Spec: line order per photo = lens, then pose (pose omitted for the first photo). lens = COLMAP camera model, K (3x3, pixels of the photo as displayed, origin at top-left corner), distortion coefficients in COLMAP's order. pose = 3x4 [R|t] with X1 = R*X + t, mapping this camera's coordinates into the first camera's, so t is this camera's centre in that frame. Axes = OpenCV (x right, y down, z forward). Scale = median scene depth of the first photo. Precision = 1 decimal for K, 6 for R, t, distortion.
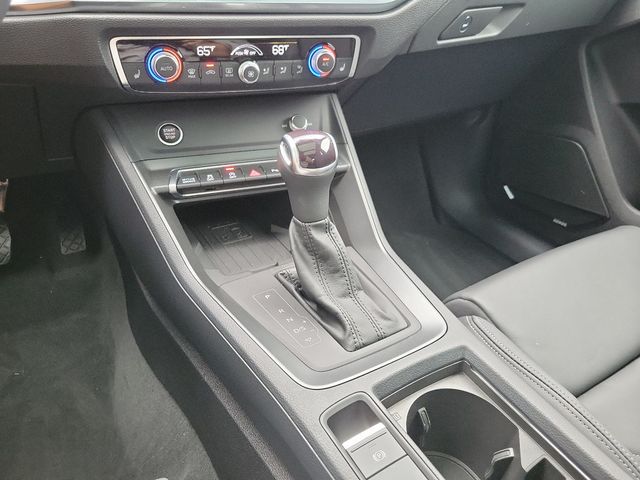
lens RADIAL K [[487.7, 0, 313.8], [0, 487.7, 235.9], [0, 0, 1]] dist [0.026431, -0.001312]
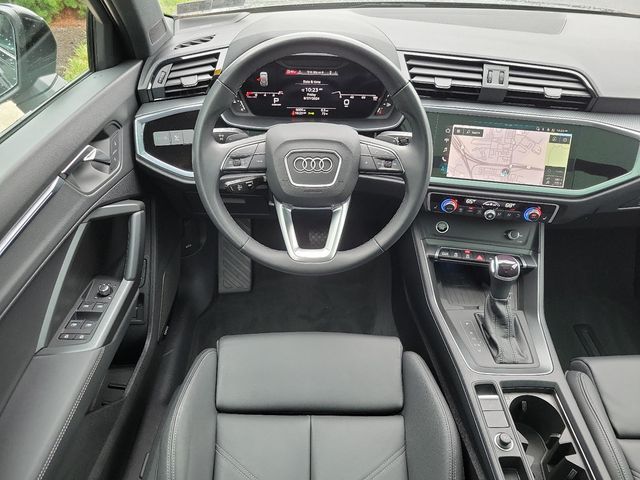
lens RADIAL K [[487.7, 0, 313.8], [0, 487.7, 235.9], [0, 0, 1]] dist [0.026431, -0.001312]
pose [[0.859629, 0.270113, -0.433678, 0.138967], [-0.243229, 0.962819, 0.117559, -0.304586], [0.449308, 0.004426, 0.893366, -1.092784]]
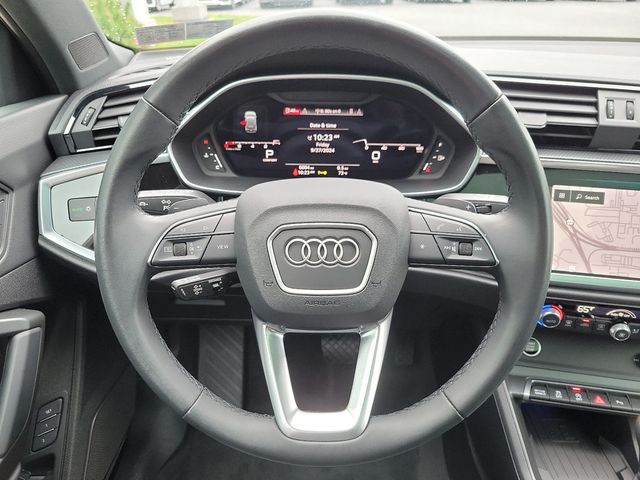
lens RADIAL K [[487.7, 0, 313.8], [0, 487.7, 235.9], [0, 0, 1]] dist [0.026431, -0.001312]
pose [[0.844275, 0.194020, -0.499555, -0.204186], [-0.241101, 0.970013, -0.030735, -0.337568], [0.478612, 0.146392, 0.865737, -0.433121]]
